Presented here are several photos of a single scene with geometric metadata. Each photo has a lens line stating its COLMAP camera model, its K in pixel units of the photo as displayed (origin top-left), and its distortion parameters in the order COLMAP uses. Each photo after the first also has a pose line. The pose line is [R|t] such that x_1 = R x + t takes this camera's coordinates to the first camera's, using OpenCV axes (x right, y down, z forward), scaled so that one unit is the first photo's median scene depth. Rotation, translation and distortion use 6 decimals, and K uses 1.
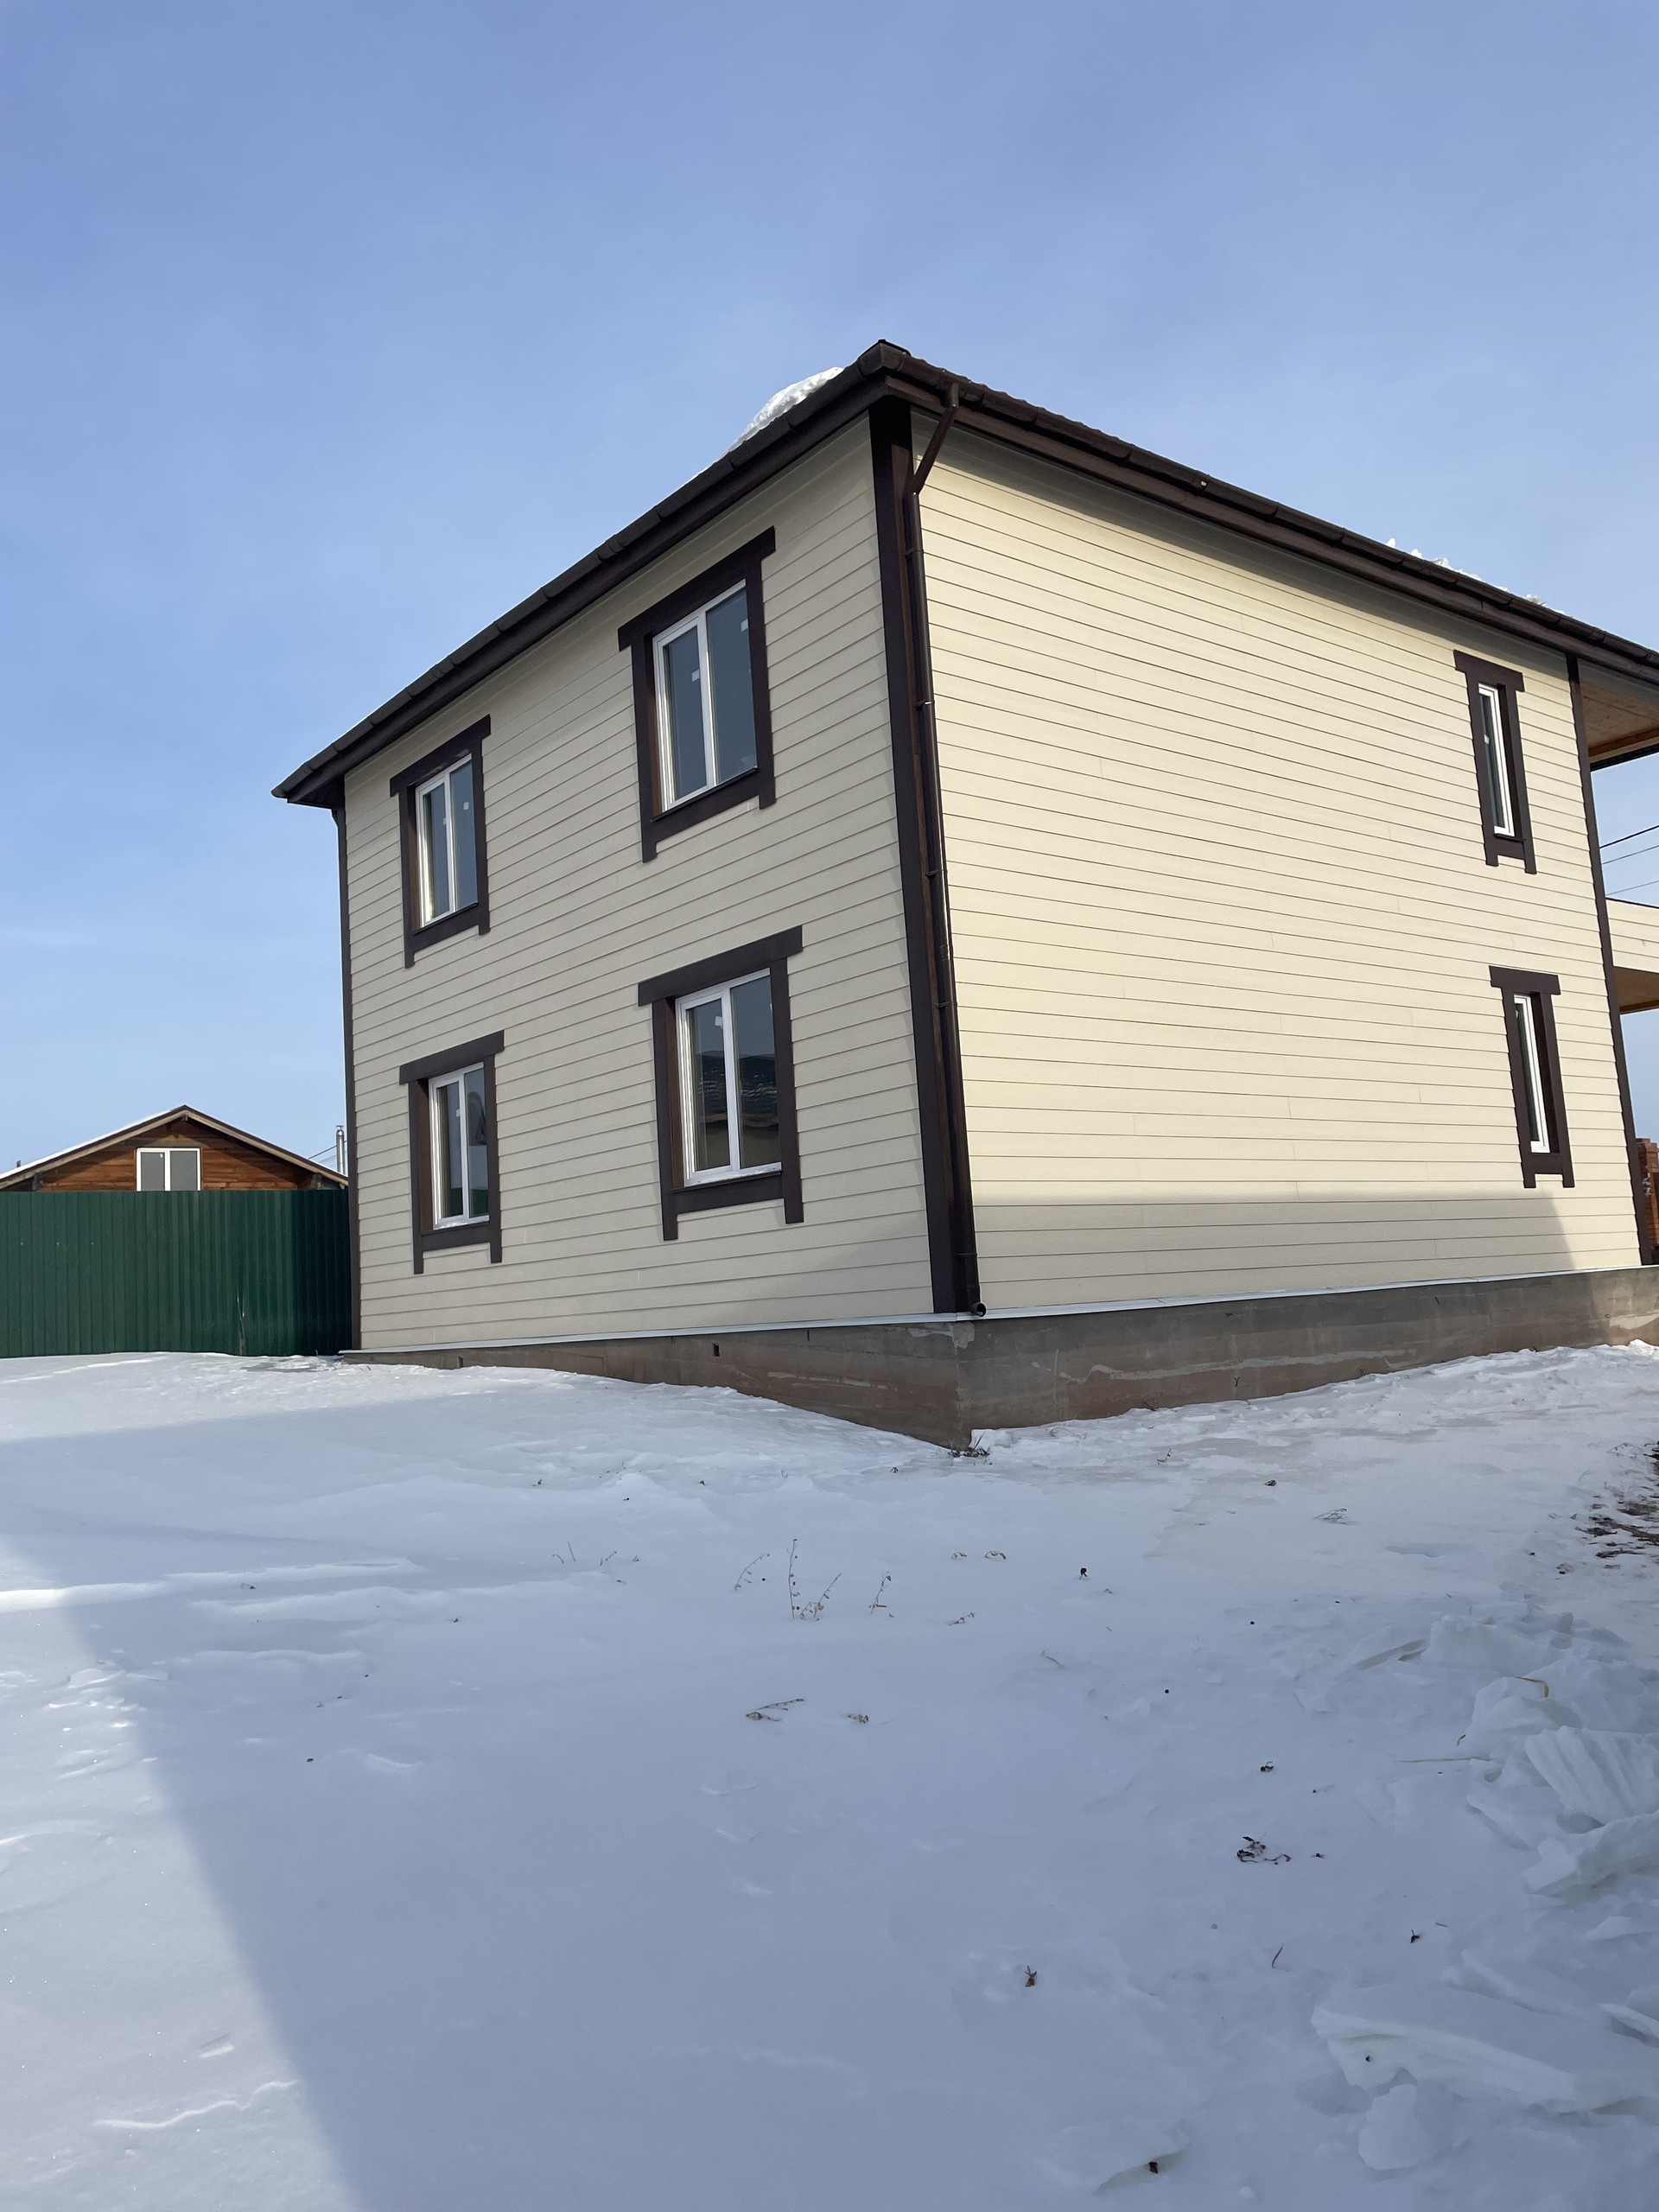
lens RADIAL K [[1675.6, 0, 829.5], [0, 1675.6, 1106.0], [0, 0, 1]] dist [0.028462, -0.007768]
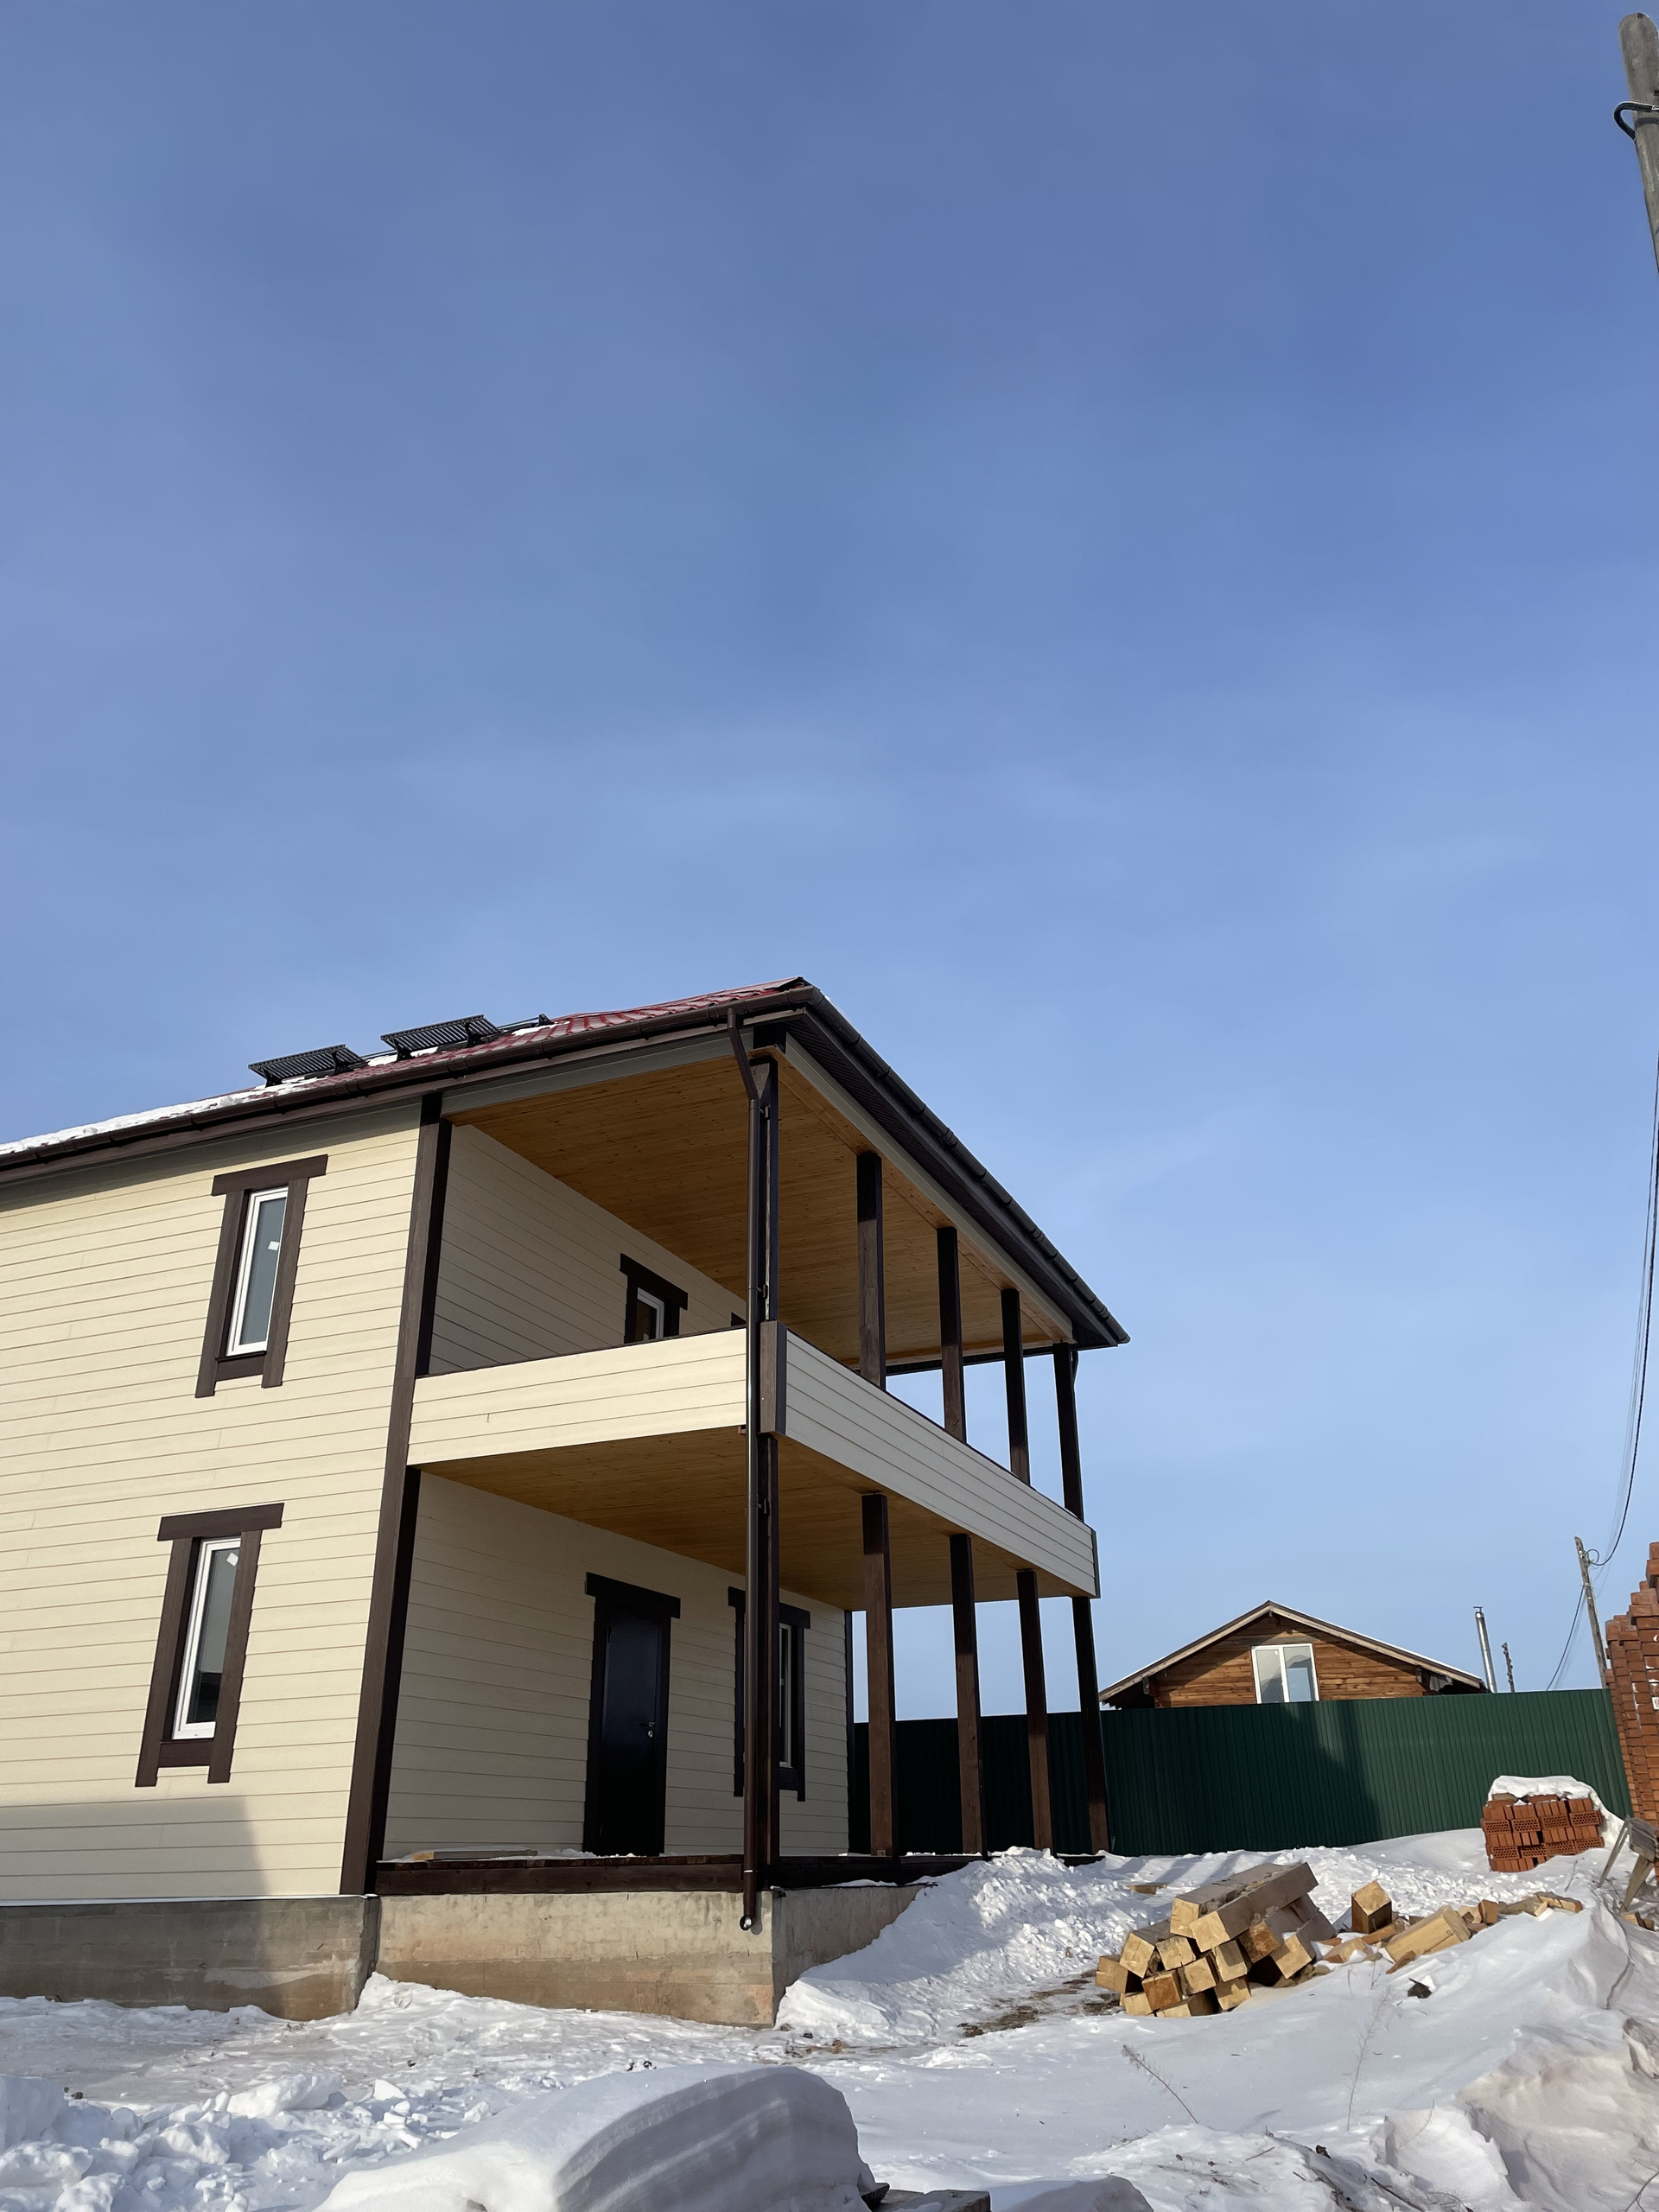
lens RADIAL K [[1675.6, 0, 829.5], [0, 1675.6, 1106.0], [0, 0, 1]] dist [0.028462, -0.007768]
pose [[0.470886, -0.304271, -0.828061, 1.306653], [0.080380, 0.949532, -0.303196, 0.009332], [0.878525, 0.076211, 0.471579, 0.832937]]
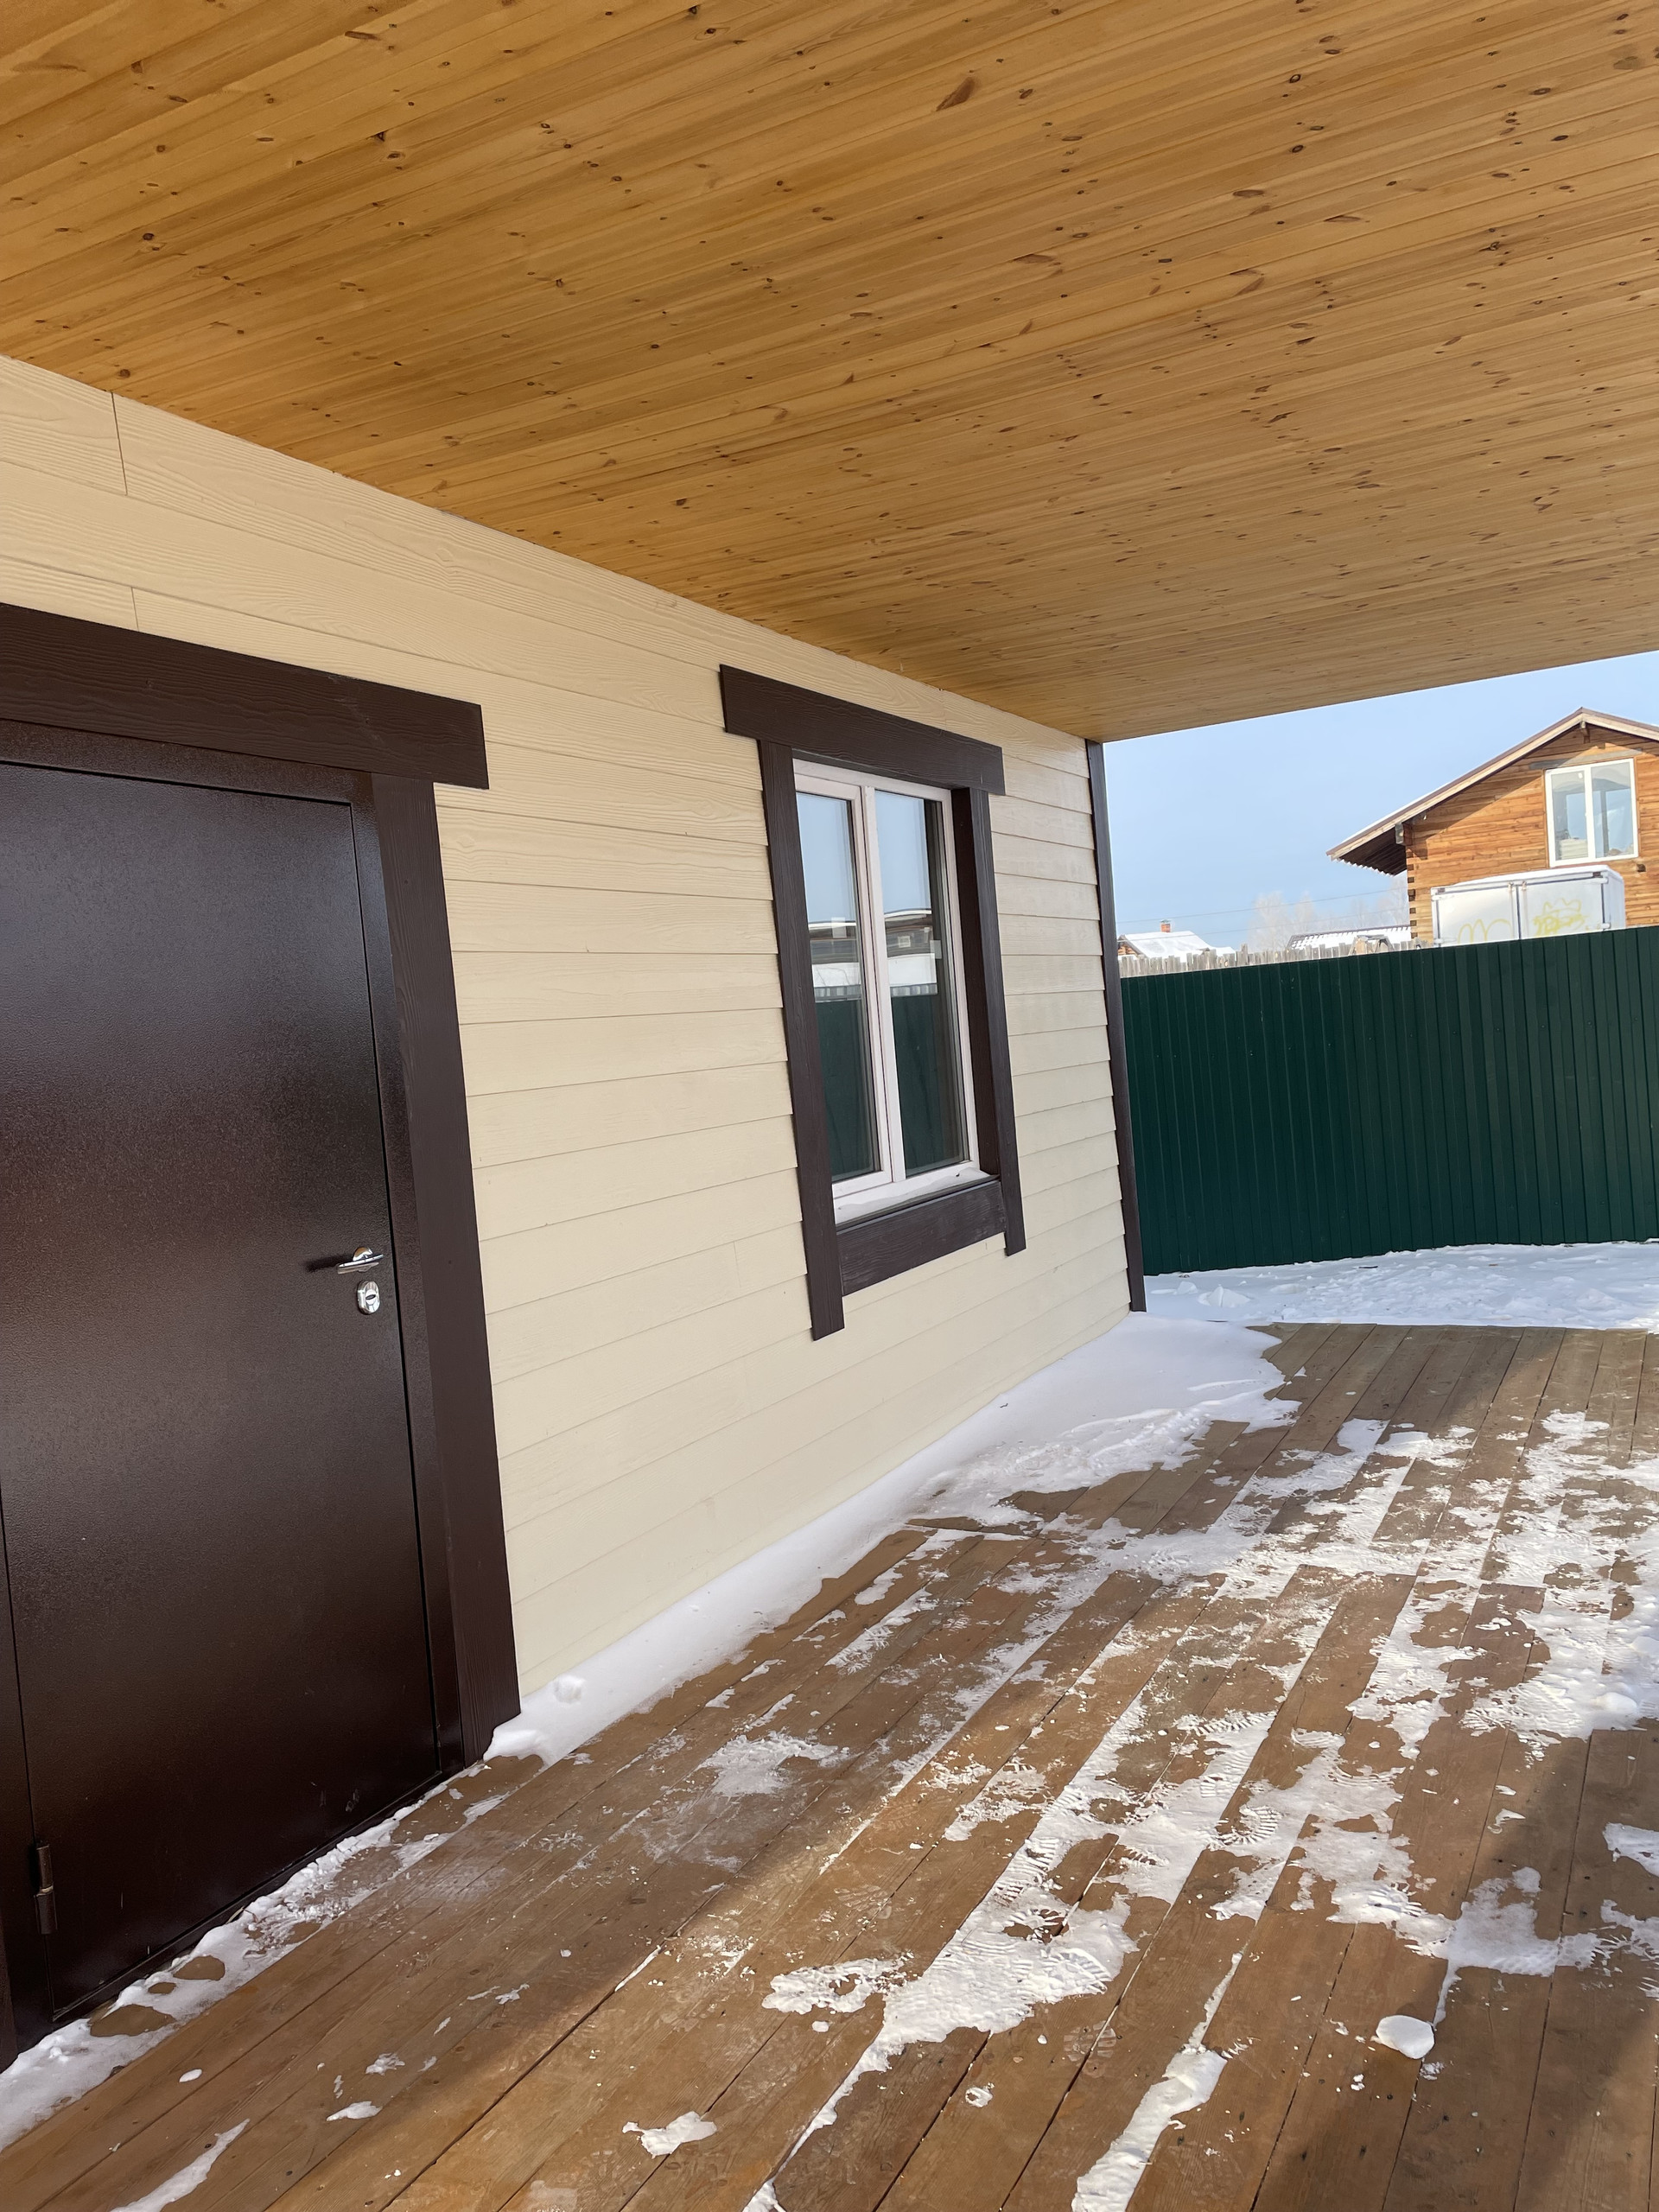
lens RADIAL K [[1675.6, 0, 829.5], [0, 1675.6, 1106.0], [0, 0, 1]] dist [0.028462, -0.007768]
pose [[0.391778, 0.080854, -0.916500, 0.574057], [0.163176, 0.974233, 0.155701, 0.003031], [0.905474, -0.210551, 0.368490, 1.200608]]
